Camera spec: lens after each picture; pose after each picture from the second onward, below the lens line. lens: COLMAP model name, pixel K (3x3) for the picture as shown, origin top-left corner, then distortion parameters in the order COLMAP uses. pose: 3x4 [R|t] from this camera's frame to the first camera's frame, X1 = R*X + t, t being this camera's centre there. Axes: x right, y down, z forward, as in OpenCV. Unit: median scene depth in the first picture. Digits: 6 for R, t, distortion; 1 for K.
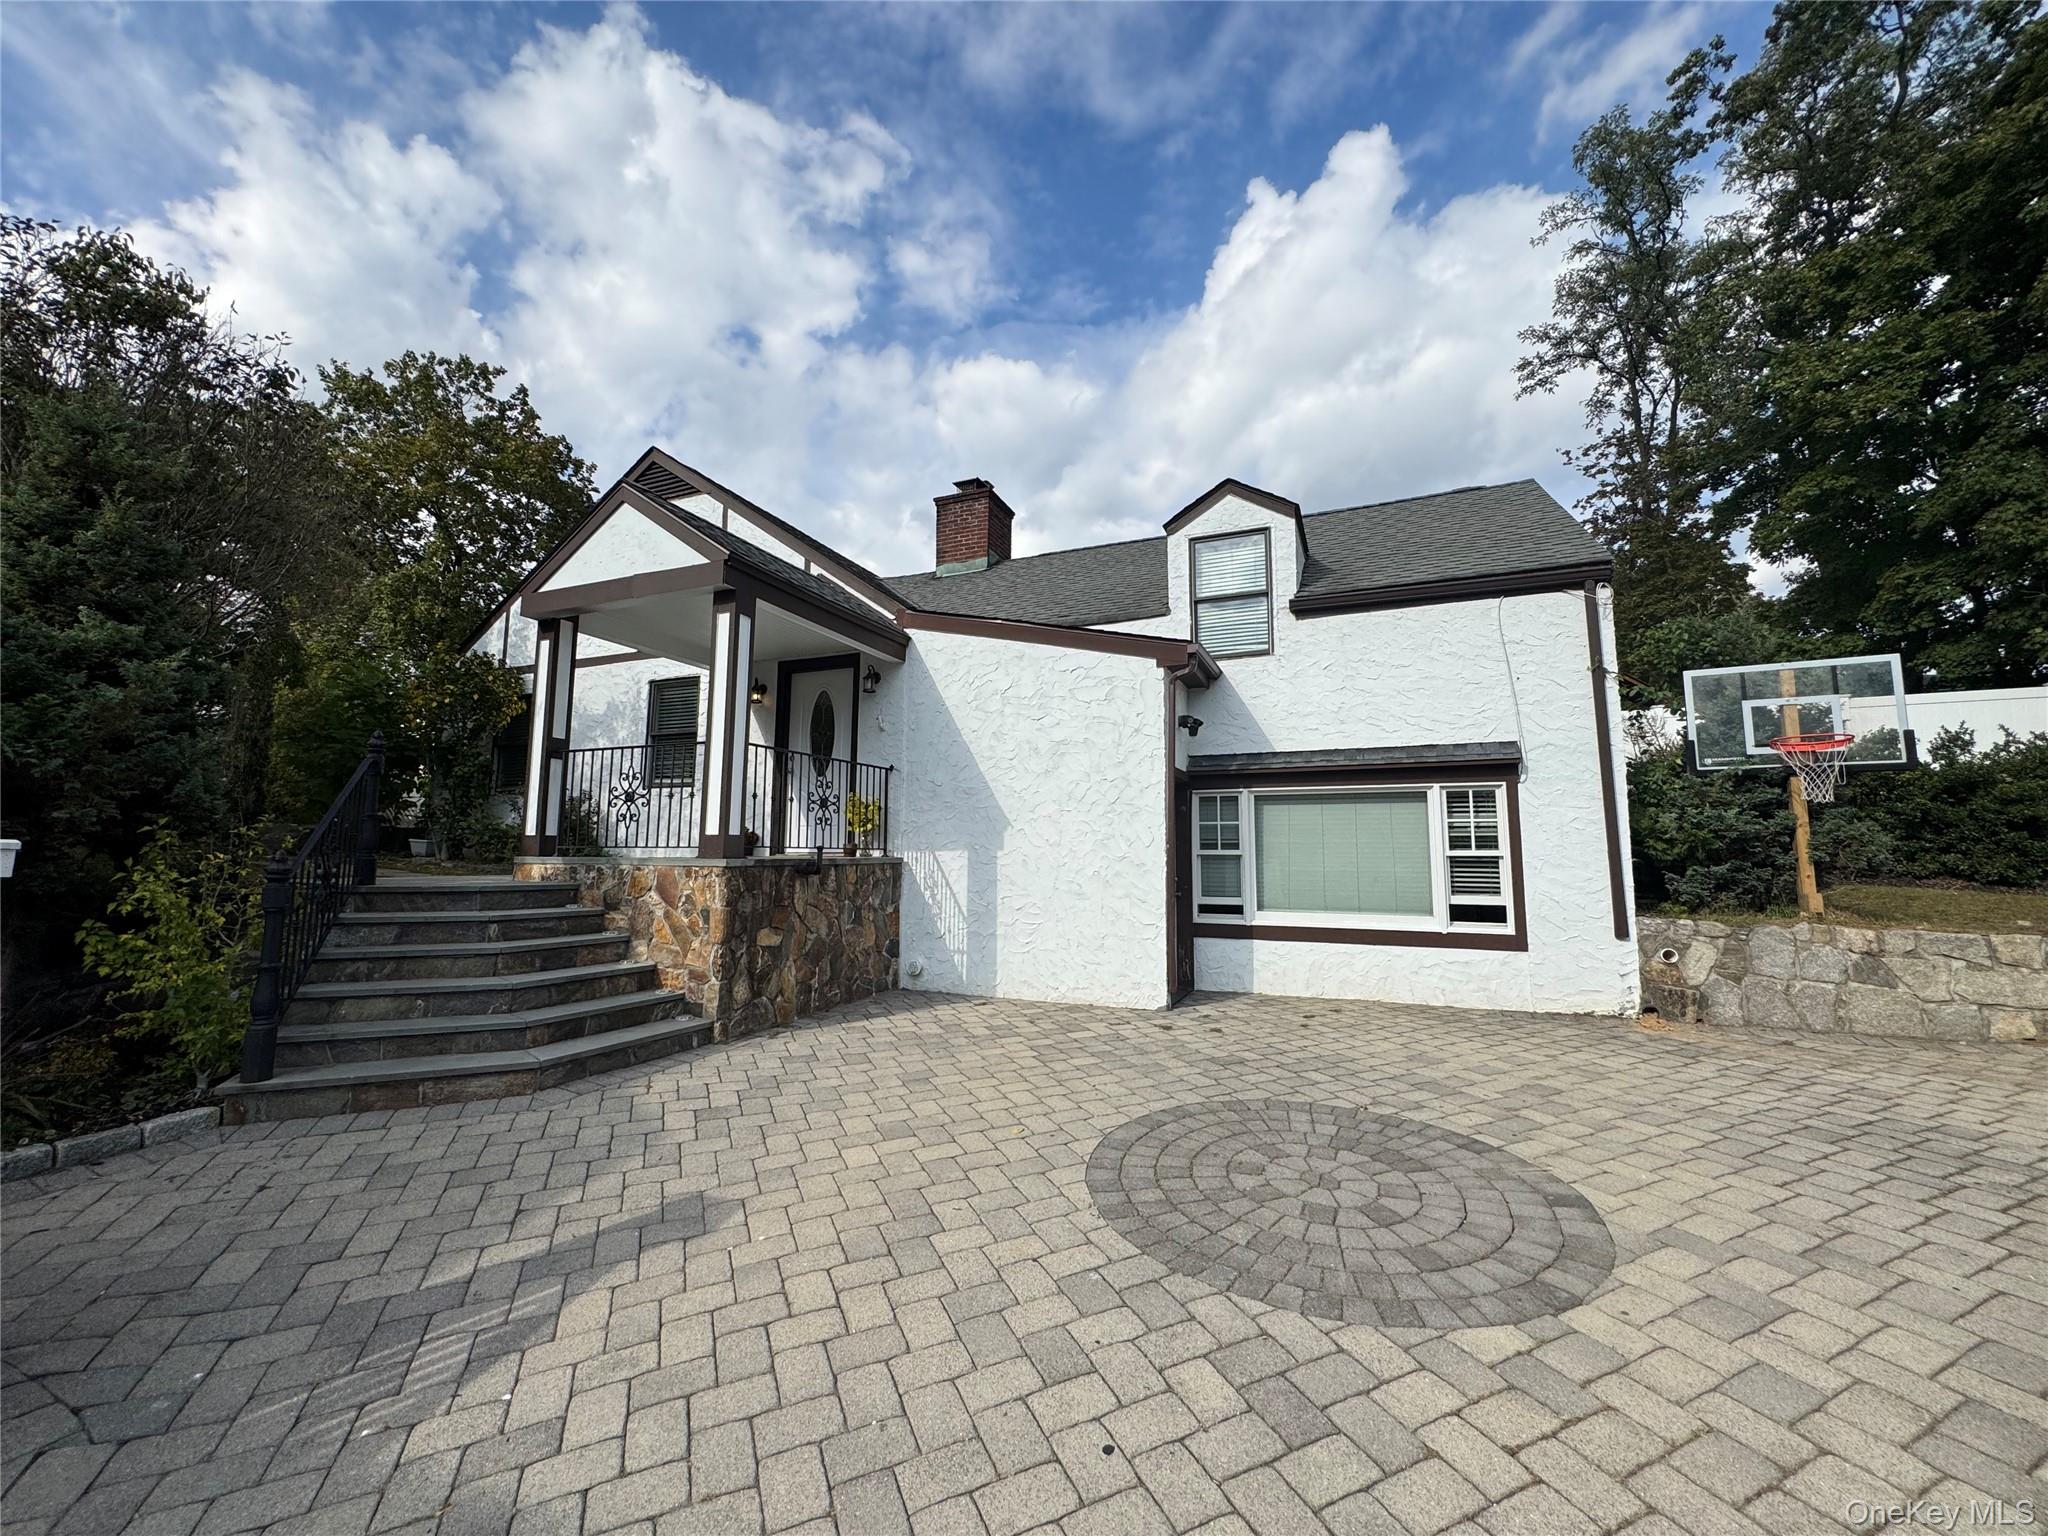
lens RADIAL K [[817.0, 0, 1024.0], [0, 817.0, 768.0], [0, 0, 1]] dist [-0.002205, -0.000446]
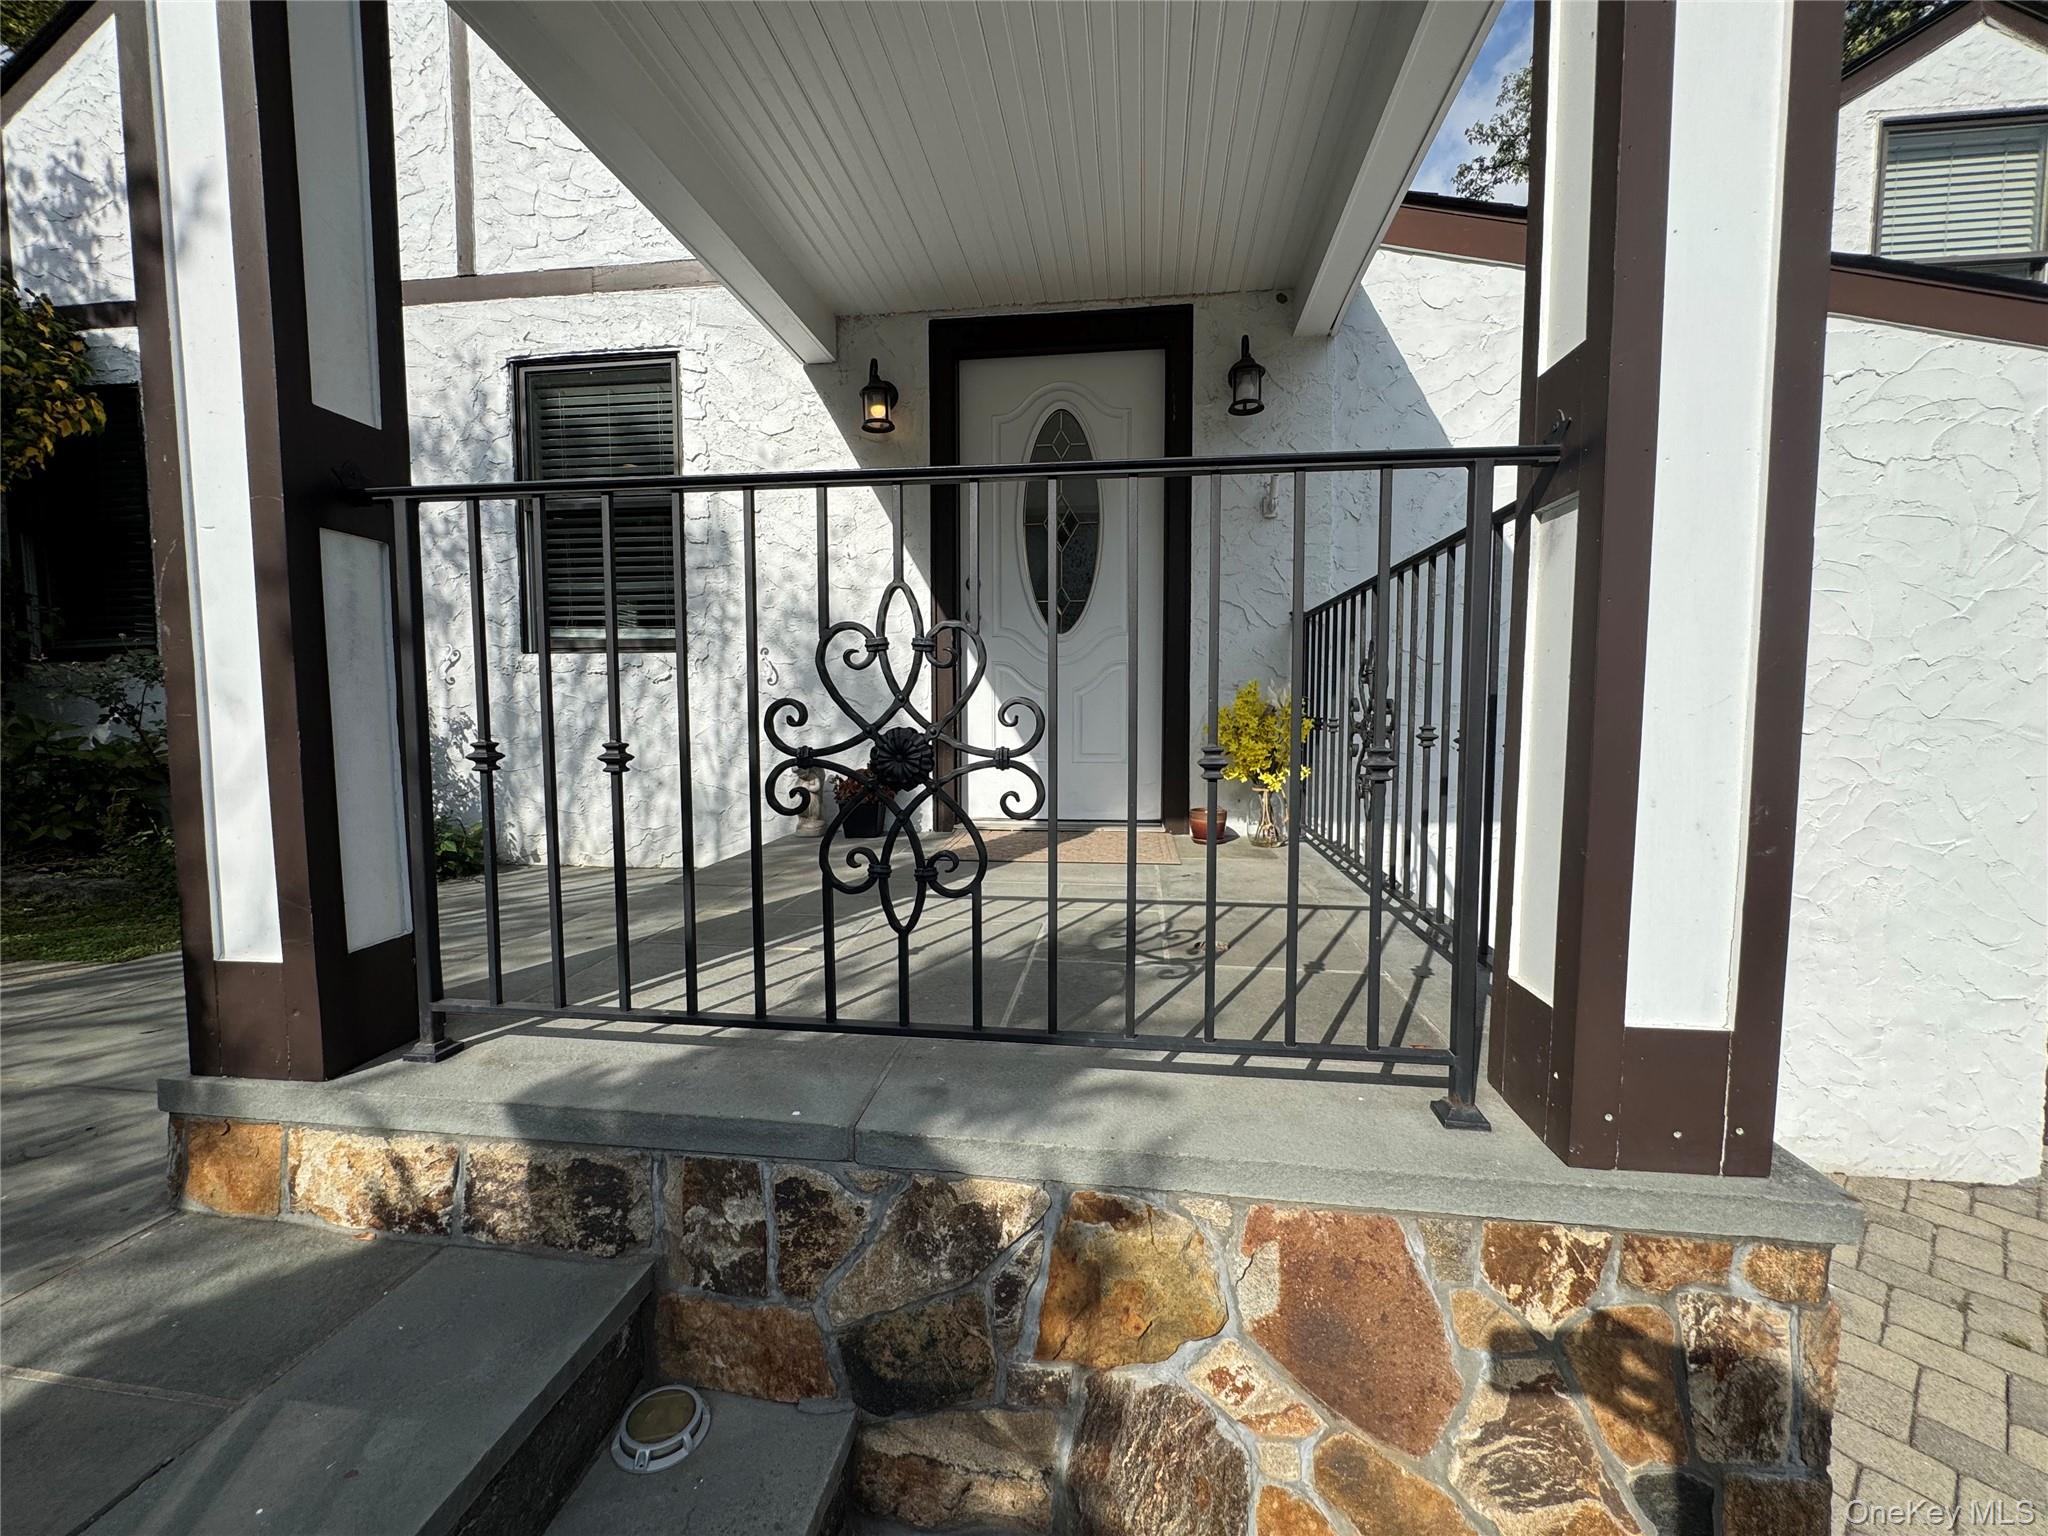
lens RADIAL K [[815.9, 0, 1021.1], [0, 815.9, 766.0], [0, 0, 1]] dist [-0.000652, -0.000692]
pose [[0.961990, -0.027146, 0.271732, -0.463402], [-0.023374, 0.983211, 0.180969, 0.003100], [-0.272083, -0.180442, 0.945205, 0.750503]]
